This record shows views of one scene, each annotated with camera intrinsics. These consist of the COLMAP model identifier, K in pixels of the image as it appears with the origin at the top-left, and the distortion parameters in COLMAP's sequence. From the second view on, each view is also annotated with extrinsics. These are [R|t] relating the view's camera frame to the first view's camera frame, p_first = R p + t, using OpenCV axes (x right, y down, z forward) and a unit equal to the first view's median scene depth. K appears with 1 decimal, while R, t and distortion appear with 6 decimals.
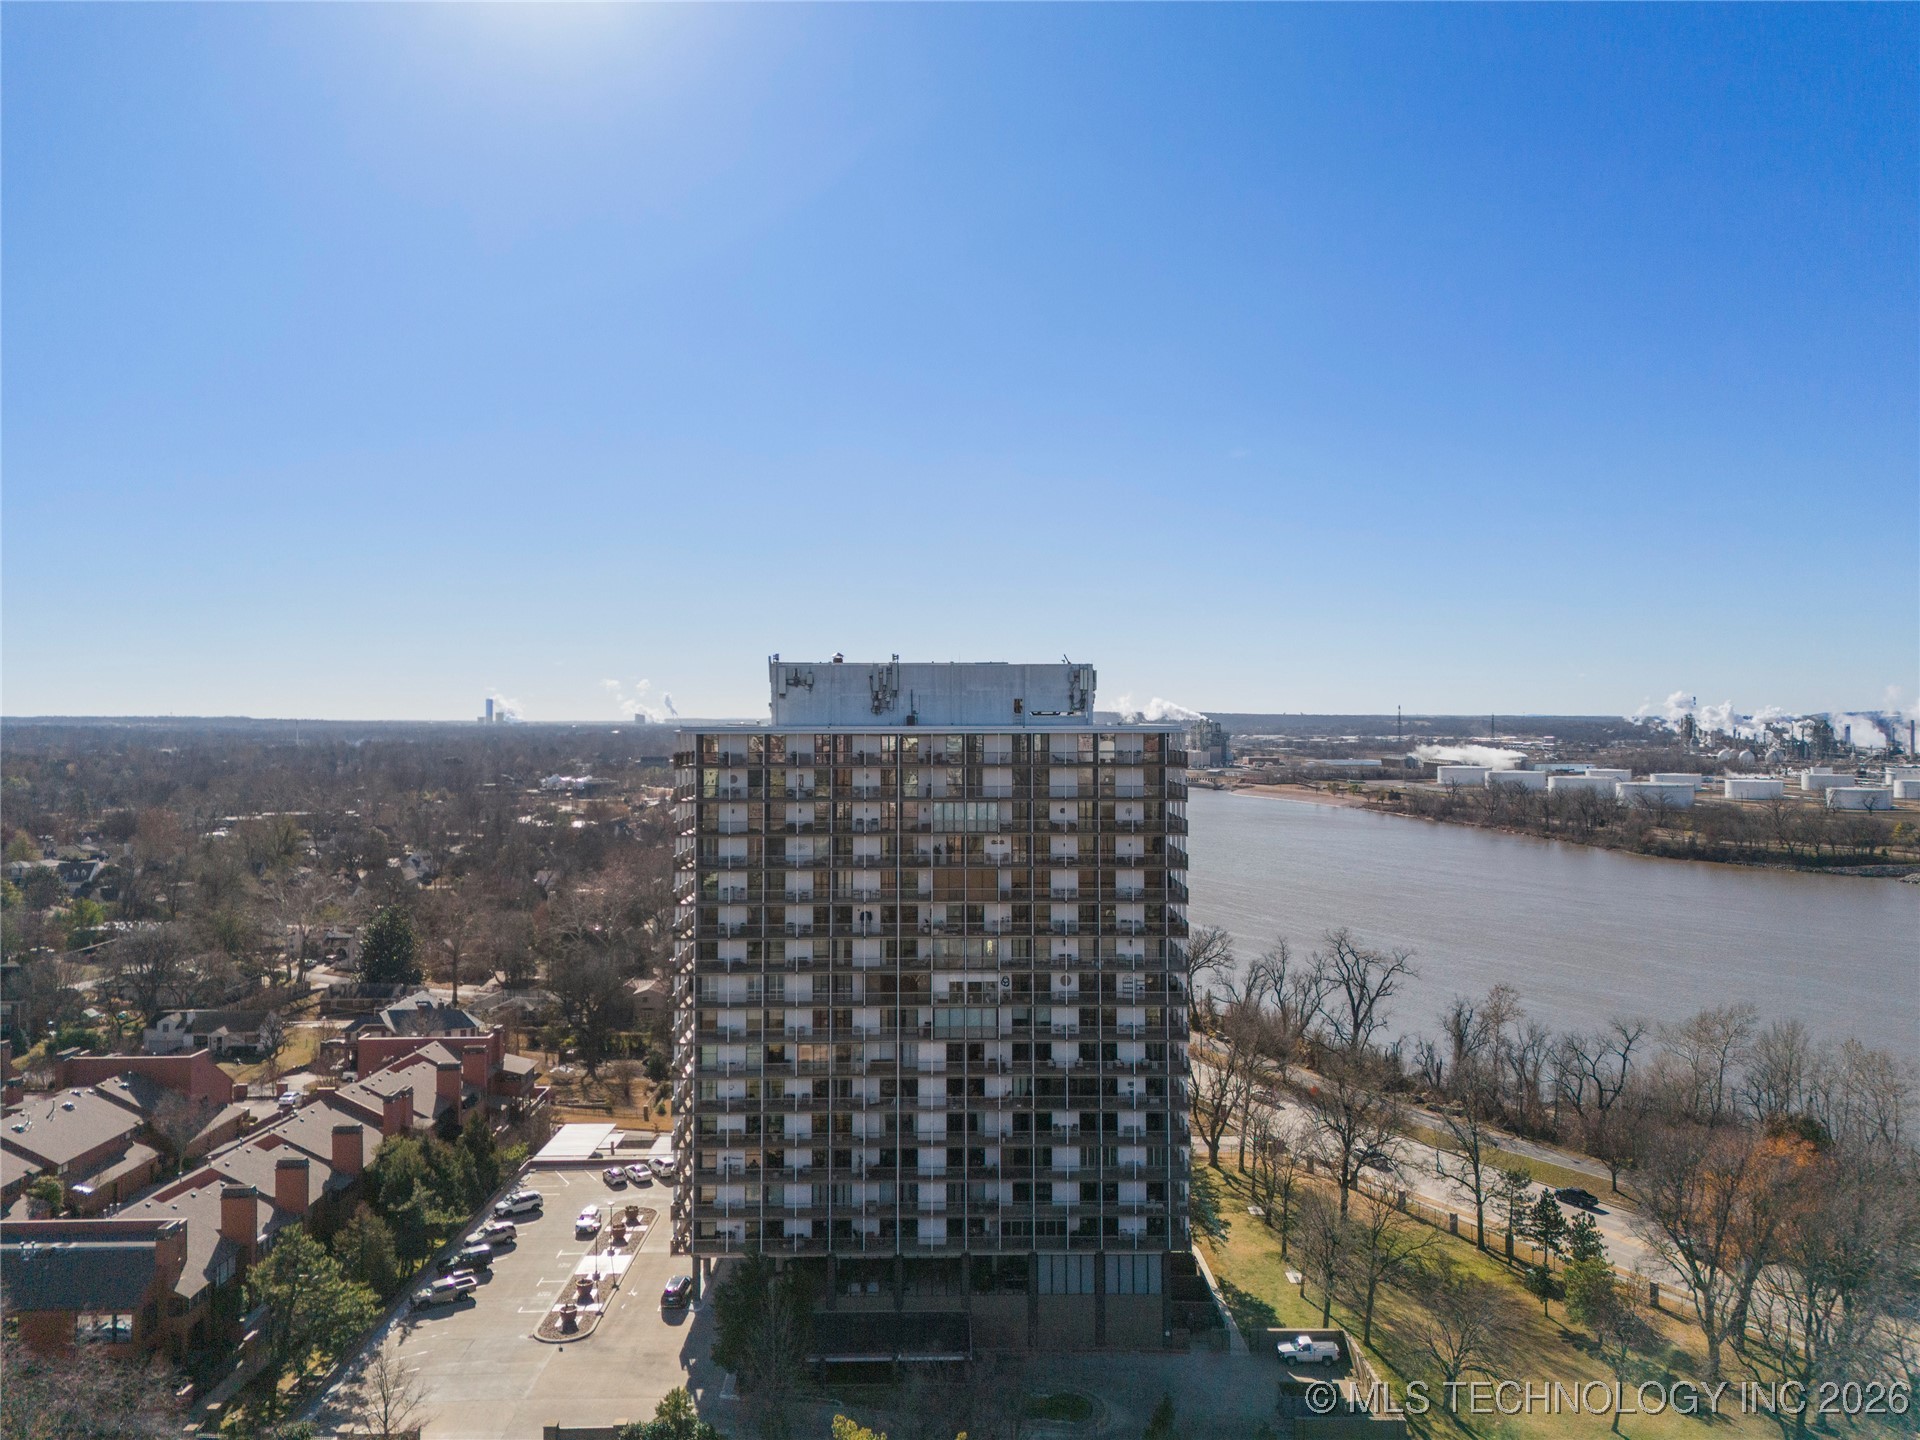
lens RADIAL K [[1389.8, 0, 960.0], [0, 1389.8, 720.0], [0, 0, 1]] dist [0.133575, -0.150033]
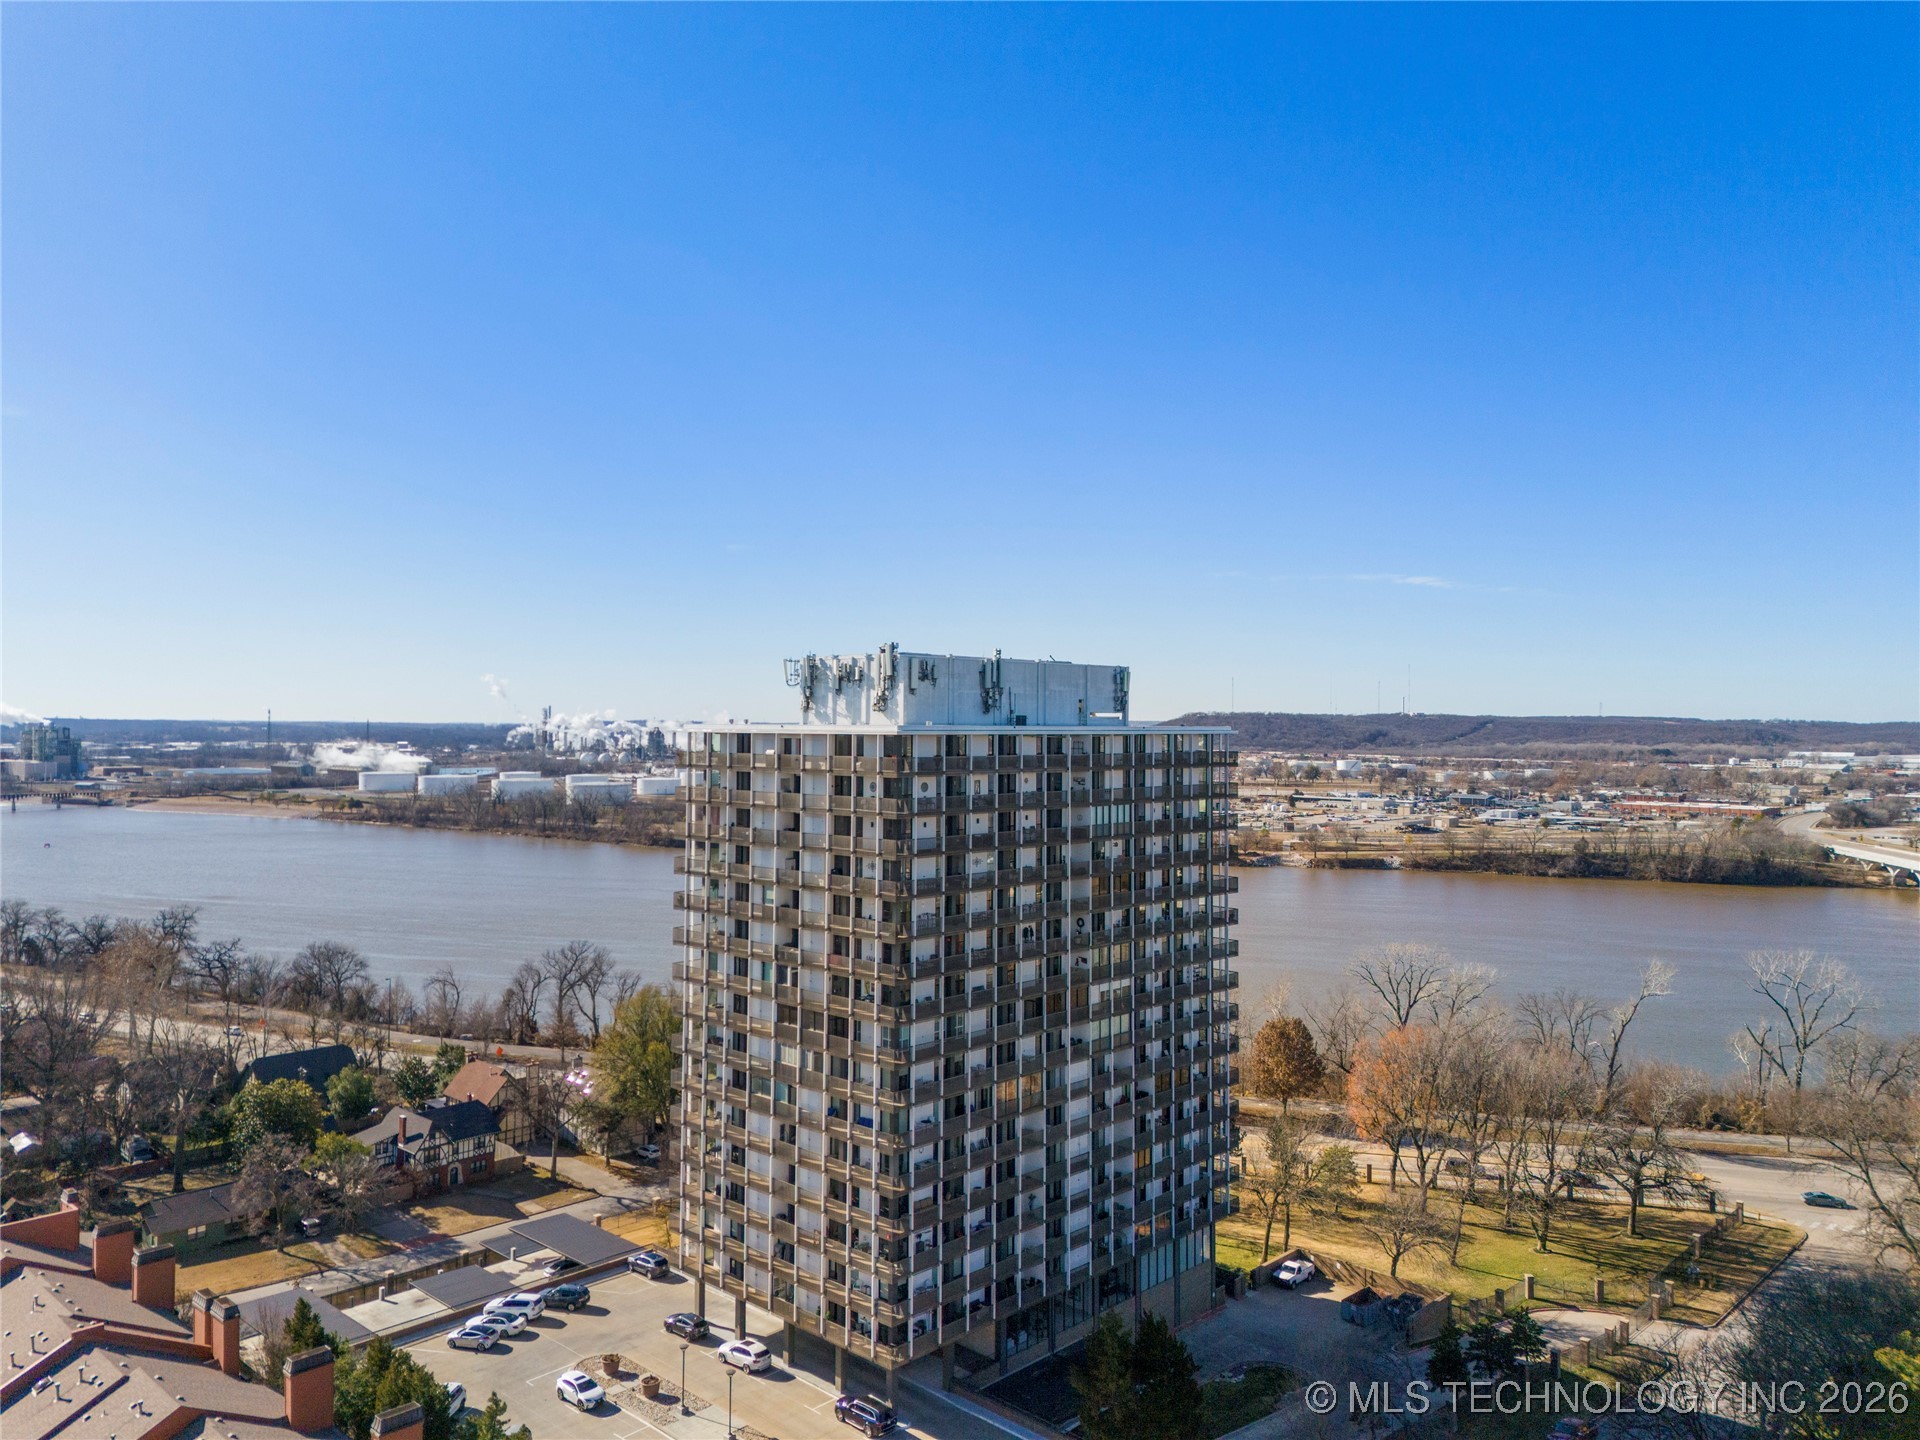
lens RADIAL K [[1389.8, 0, 960.0], [0, 1389.8, 720.0], [0, 0, 1]] dist [0.133575, -0.150033]
pose [[0.710077, 0.007053, 0.704089, -0.715005], [-0.004596, 0.999975, -0.005381, 0.005188], [-0.704109, 0.000585, 0.710091, 0.364065]]
